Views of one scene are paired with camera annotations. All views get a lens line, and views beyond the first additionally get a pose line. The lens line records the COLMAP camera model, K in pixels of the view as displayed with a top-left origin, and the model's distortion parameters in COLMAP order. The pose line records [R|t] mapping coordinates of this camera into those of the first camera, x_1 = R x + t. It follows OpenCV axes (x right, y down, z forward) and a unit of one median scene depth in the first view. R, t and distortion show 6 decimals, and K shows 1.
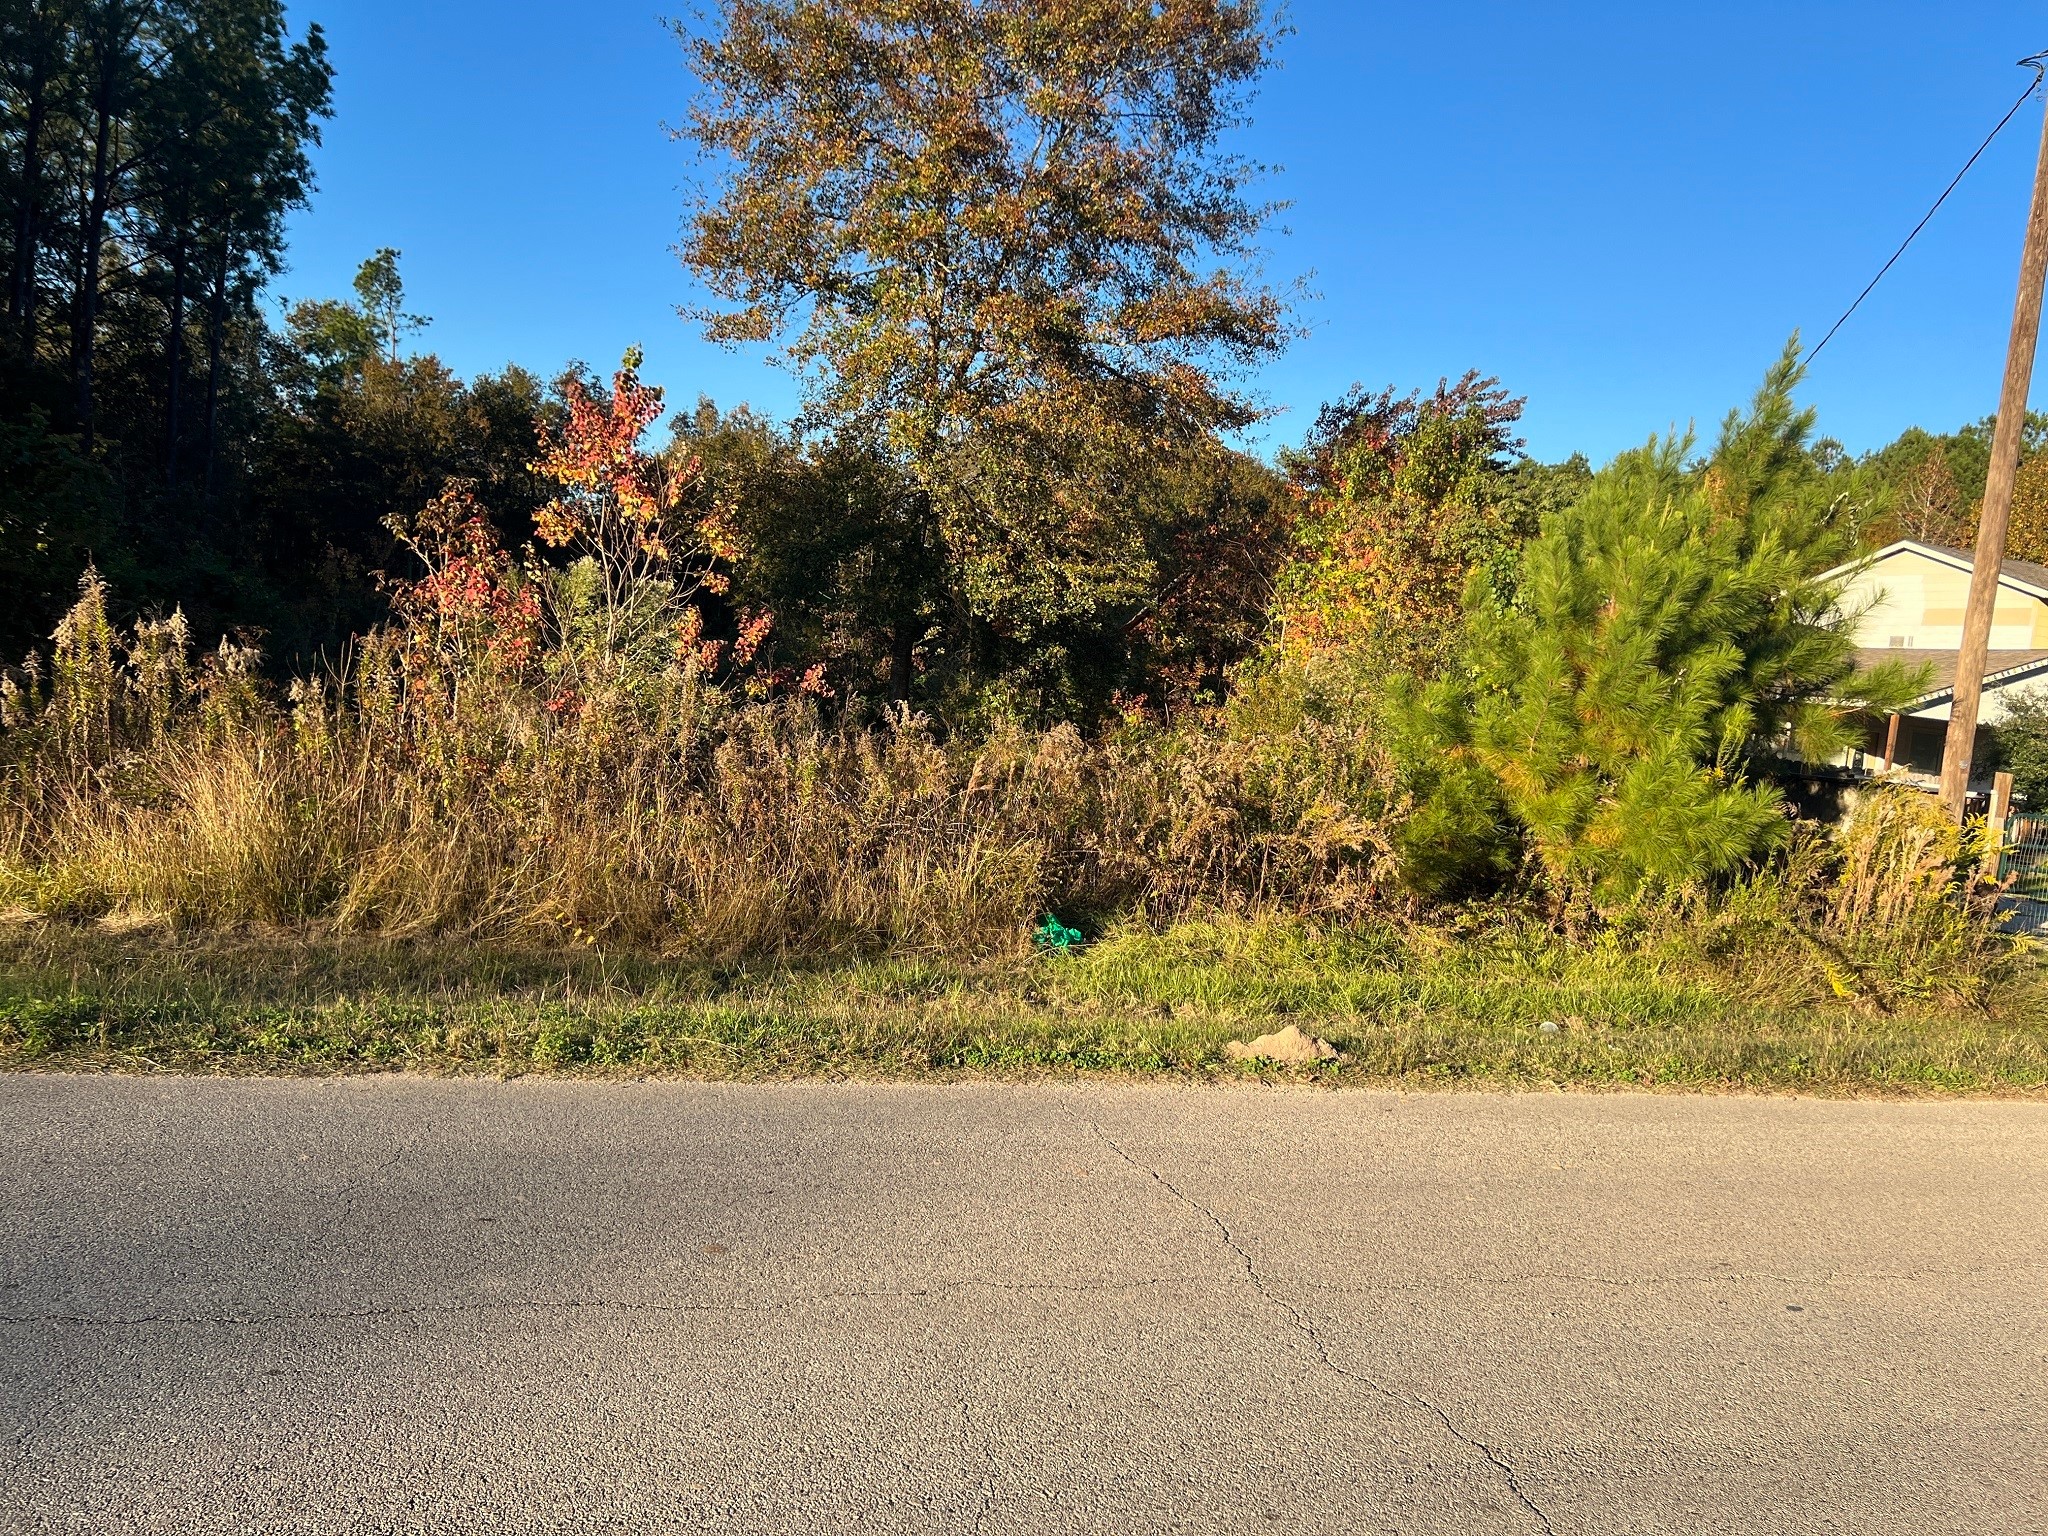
lens RADIAL K [[1498.1, 0, 1031.5], [0, 1498.1, 764.9], [0, 0, 1]] dist [0.056579, -0.058634]
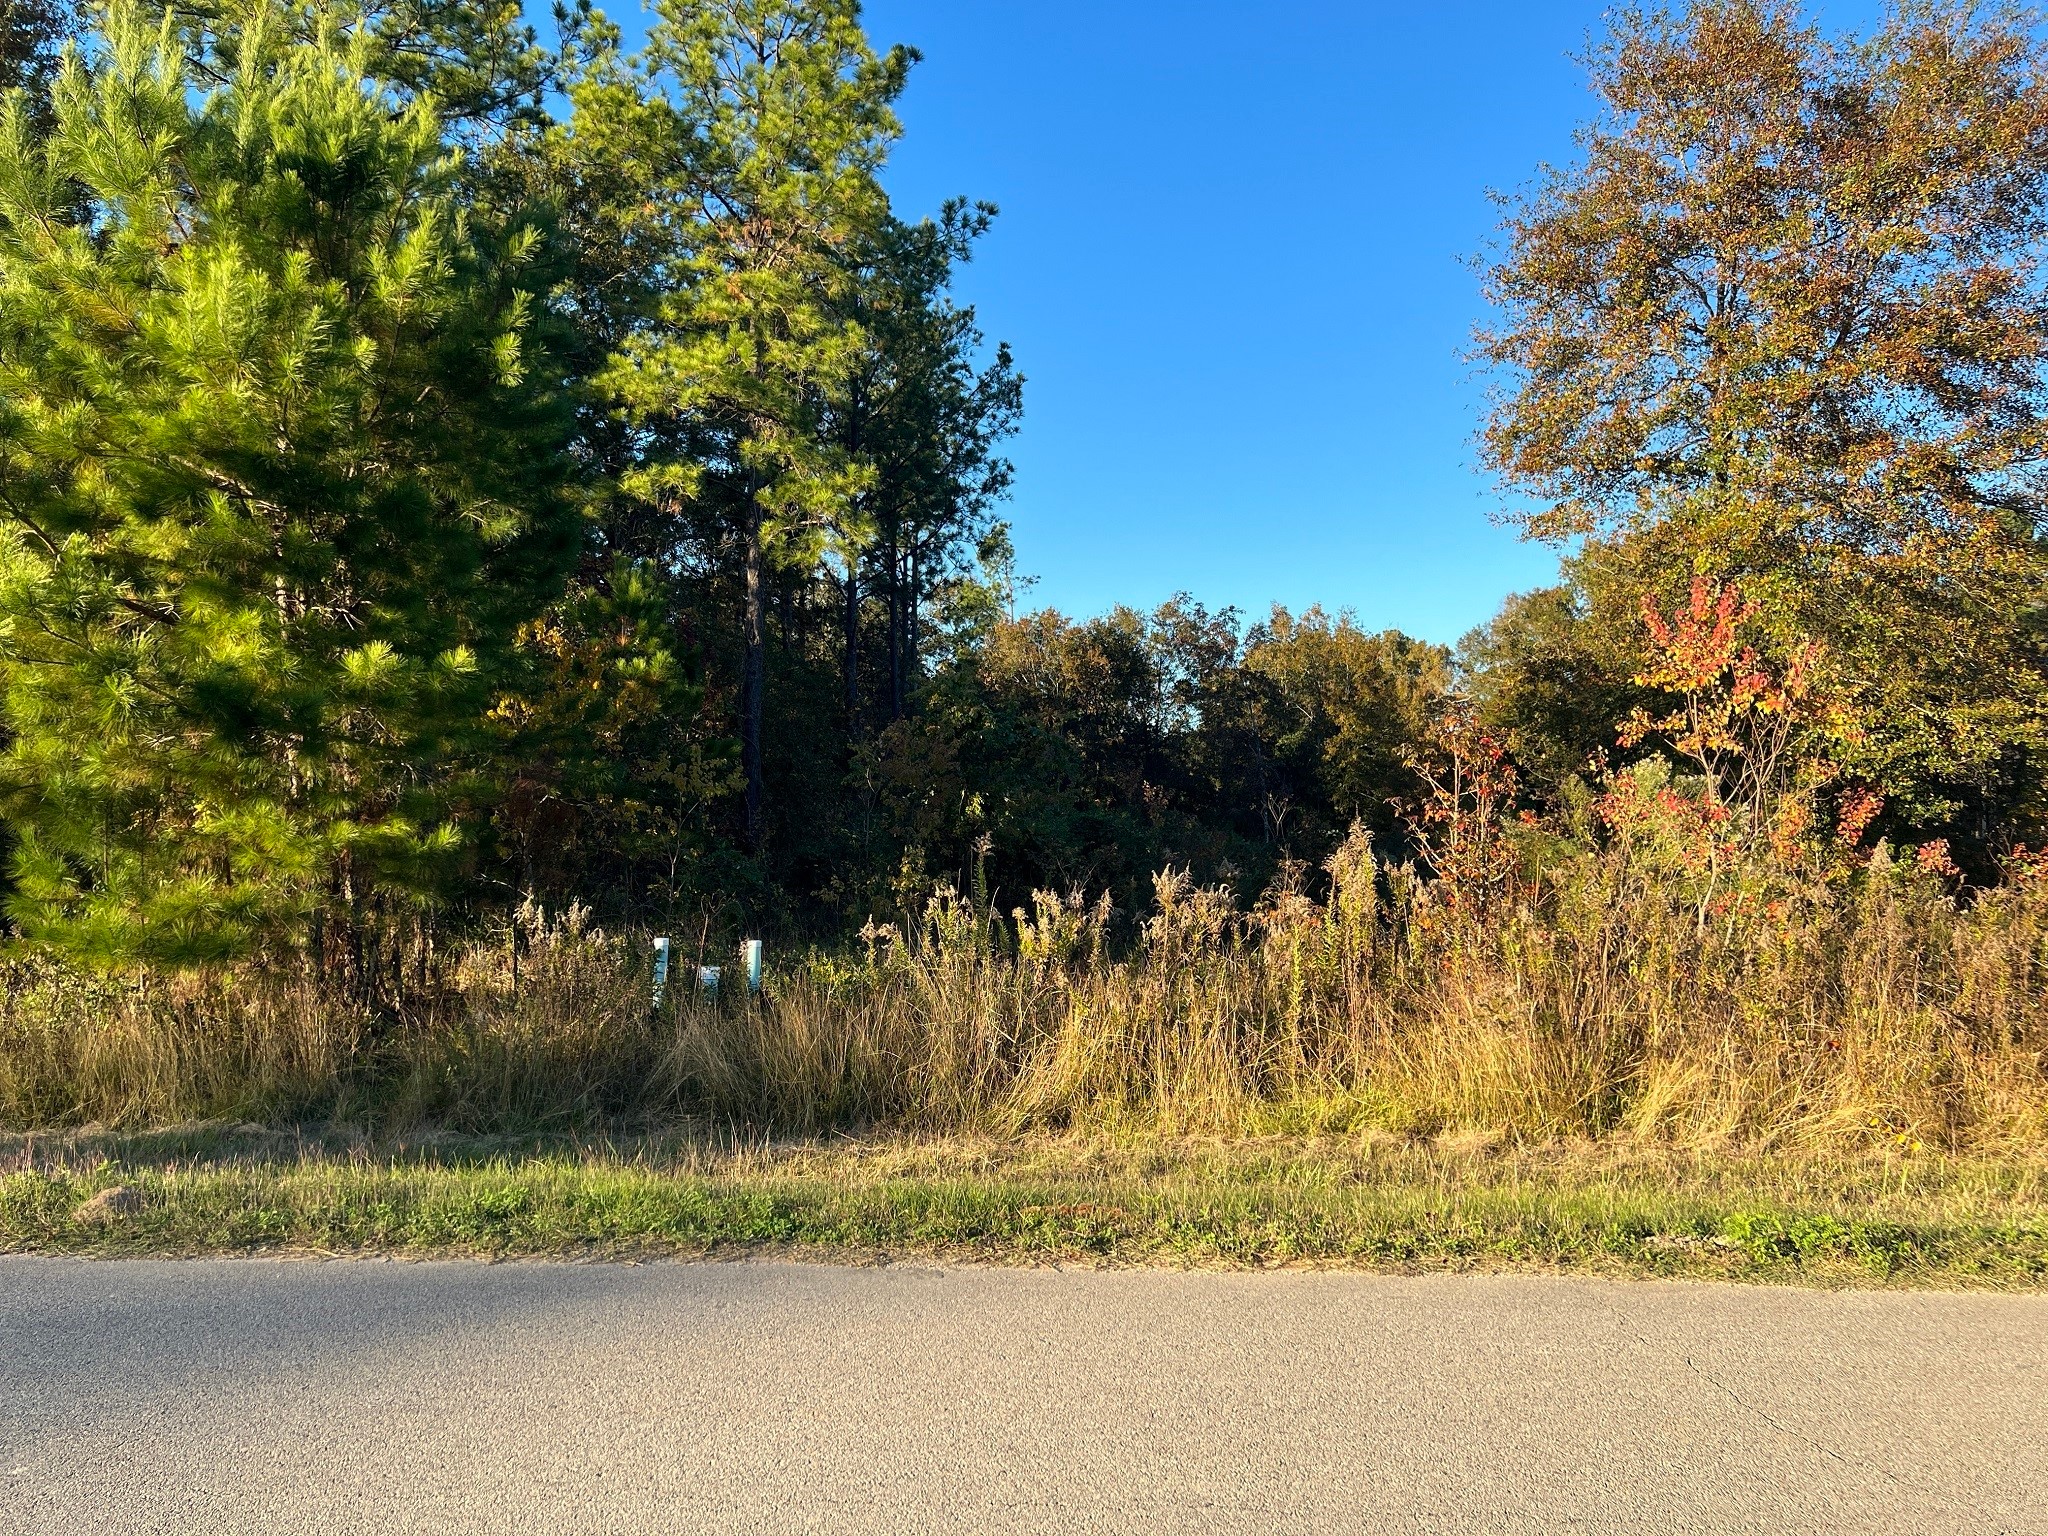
lens RADIAL K [[1498.1, 0, 1015.8], [0, 1498.1, 778.1], [0, 0, 1]] dist [0.056579, -0.058634]
pose [[0.933622, -0.116030, -0.338949, -0.197258], [0.074445, 0.988282, -0.133257, -0.012528], [0.350439, 0.099178, 0.931320, -0.052018]]
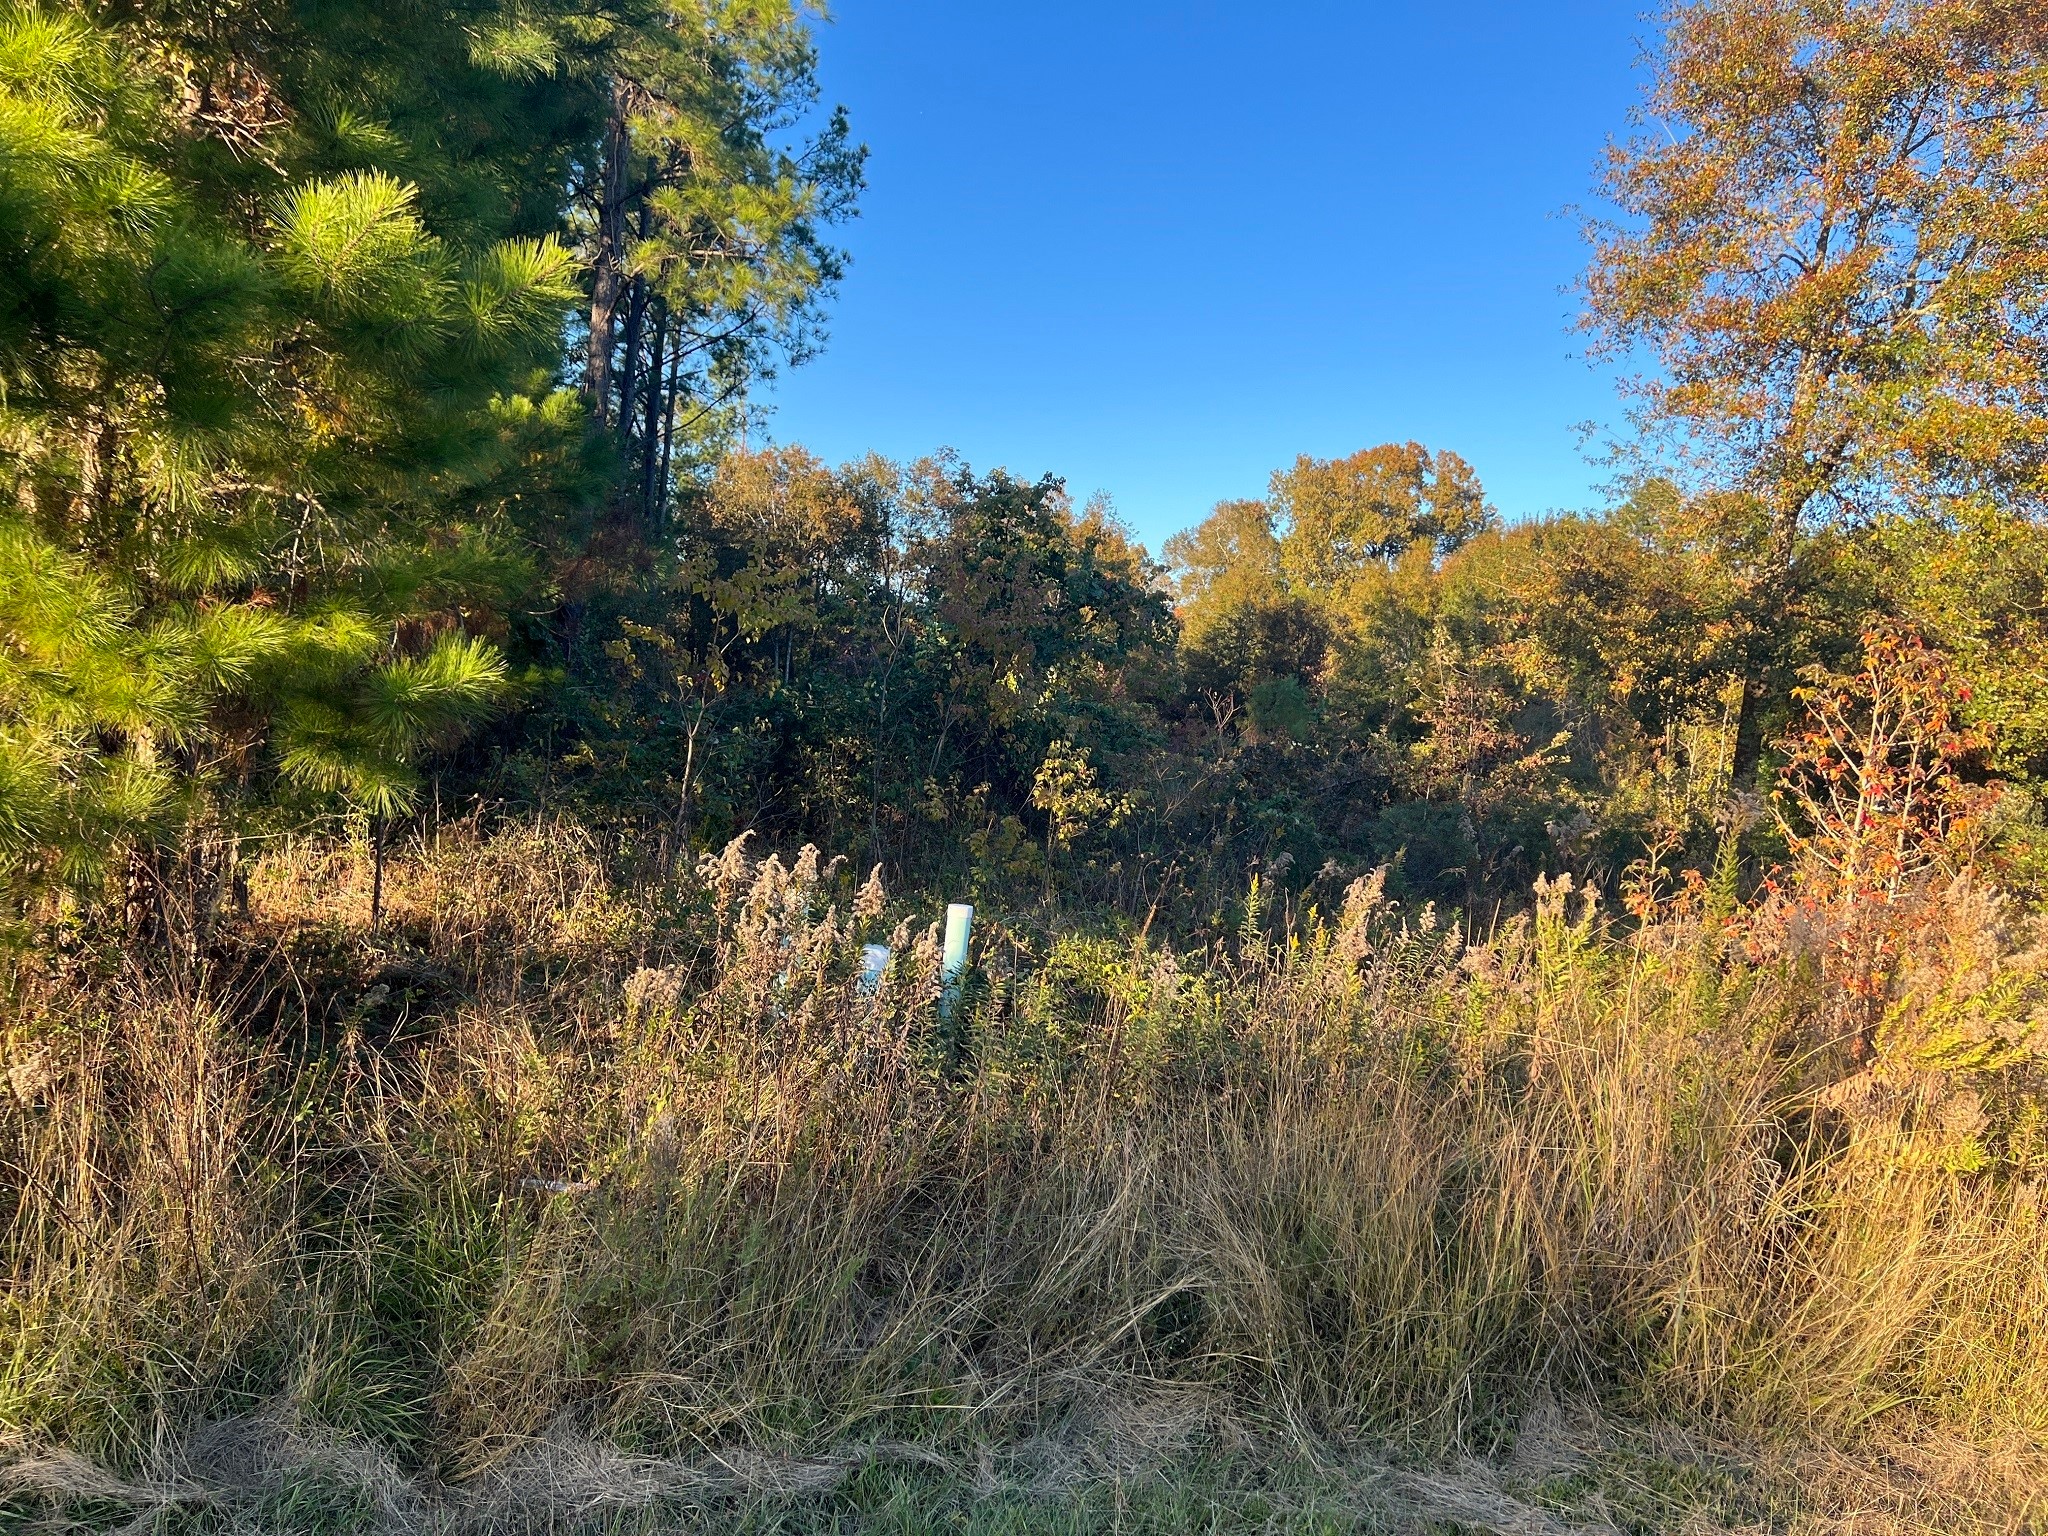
lens RADIAL K [[1498.1, 0, 1036.1], [0, 1498.1, 776.8], [0, 0, 1]] dist [0.056579, -0.058634]
pose [[0.995288, -0.000028, -0.096963, -0.447930], [-0.003763, 0.999235, -0.038923, -0.050332], [0.096890, 0.039104, 0.994527, 0.141455]]
